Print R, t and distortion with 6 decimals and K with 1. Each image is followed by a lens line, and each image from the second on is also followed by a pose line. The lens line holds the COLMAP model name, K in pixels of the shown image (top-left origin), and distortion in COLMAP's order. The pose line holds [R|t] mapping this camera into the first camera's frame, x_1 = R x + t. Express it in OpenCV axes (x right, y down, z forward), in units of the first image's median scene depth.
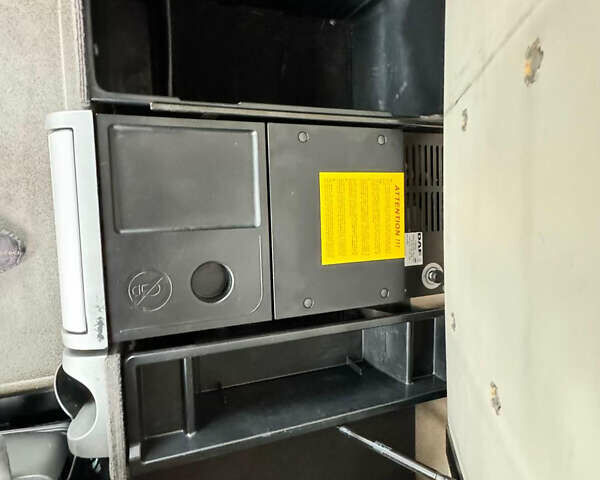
lens RADIAL K [[430.2, 0, 299.8], [0, 430.2, 224.0], [0, 0, 1]] dist [0.002979, 0.002268]
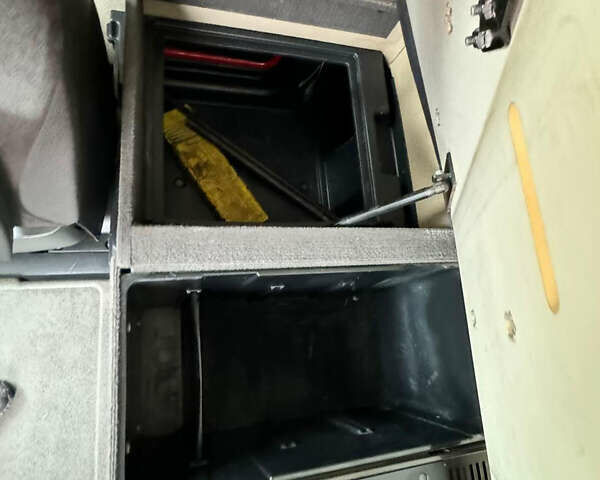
lens RADIAL K [[430.2, 0, 299.8], [0, 430.2, 224.0], [0, 0, 1]] dist [0.002979, 0.002268]
pose [[0.996170, -0.070005, -0.052382, 0.011990], [0.050242, 0.948648, -0.312318, -0.385997], [0.071556, 0.308490, 0.948532, -0.061560]]
